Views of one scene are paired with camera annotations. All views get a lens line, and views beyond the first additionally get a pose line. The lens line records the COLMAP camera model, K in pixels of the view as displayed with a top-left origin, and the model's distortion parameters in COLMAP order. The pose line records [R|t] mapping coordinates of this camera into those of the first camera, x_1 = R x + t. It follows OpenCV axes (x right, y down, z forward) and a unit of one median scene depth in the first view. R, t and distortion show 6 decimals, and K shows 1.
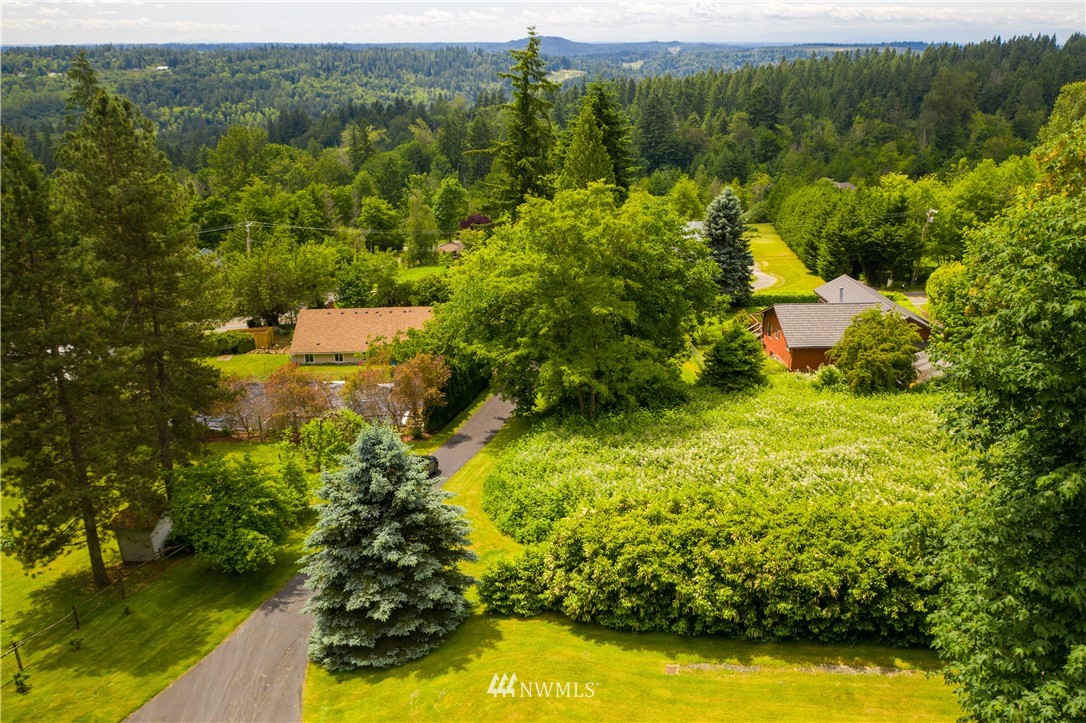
lens RADIAL K [[859.4, 0, 543.0], [0, 859.4, 361.5], [0, 0, 1]] dist [-0.002847, -0.001612]
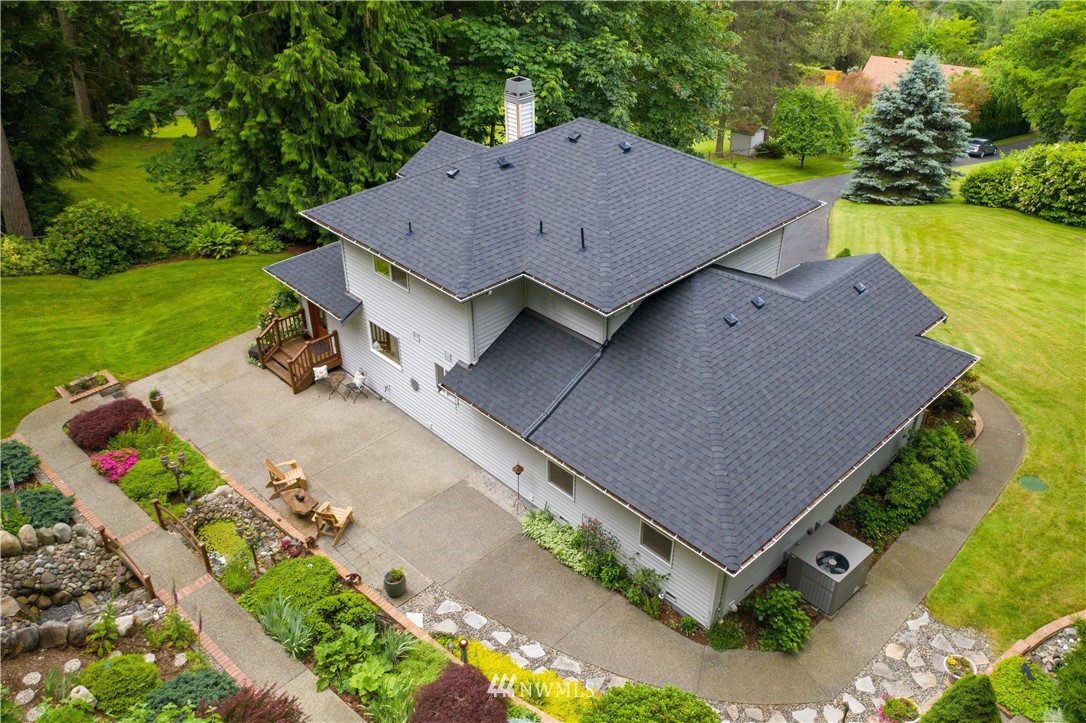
lens RADIAL K [[859.4, 0, 543.0], [0, 859.4, 361.5], [0, 0, 1]] dist [-0.002847, -0.001612]
pose [[0.811404, 0.304115, -0.499137, 0.192805], [-0.213421, 0.949168, 0.231369, 0.400877], [0.544127, -0.081208, 0.835063, -0.750455]]
